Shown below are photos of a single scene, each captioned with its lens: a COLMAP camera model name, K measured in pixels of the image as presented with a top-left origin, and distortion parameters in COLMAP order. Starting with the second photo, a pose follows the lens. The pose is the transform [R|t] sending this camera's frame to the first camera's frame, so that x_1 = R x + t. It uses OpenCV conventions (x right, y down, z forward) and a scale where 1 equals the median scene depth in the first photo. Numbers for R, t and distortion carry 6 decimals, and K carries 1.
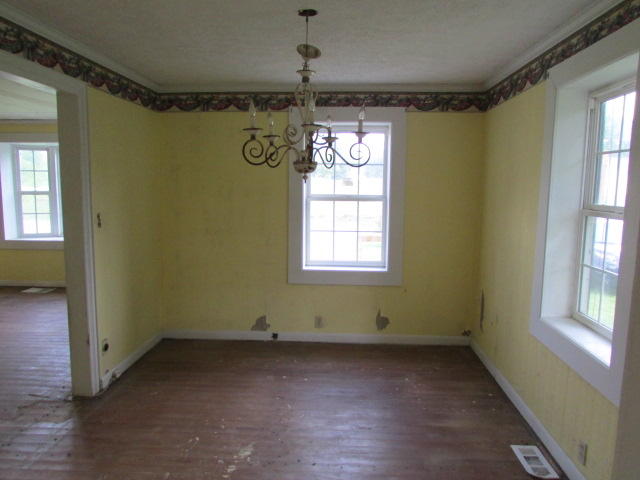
lens RADIAL K [[462.8, 0, 323.0], [0, 462.8, 240.9], [0, 0, 1]] dist [-0.026359, 0.015637]
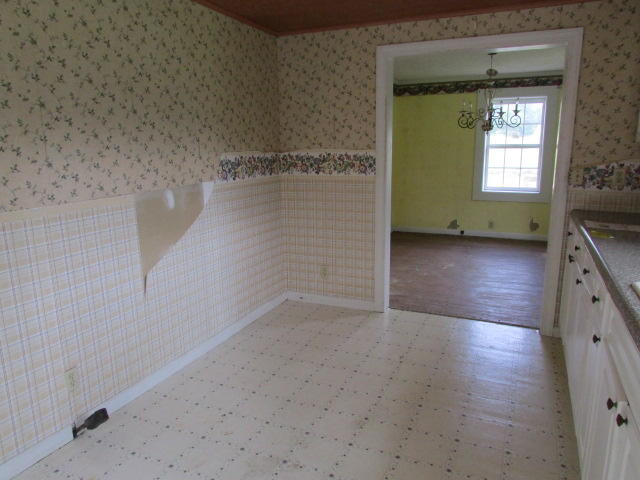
lens RADIAL K [[462.8, 0, 320.5], [0, 462.8, 237.6], [0, 0, 1]] dist [-0.026359, 0.015637]
pose [[0.930939, 0.051579, -0.361514, 0.021246], [-0.022781, 0.996249, 0.083476, 0.100822], [0.364463, -0.069476, 0.928622, -0.708166]]
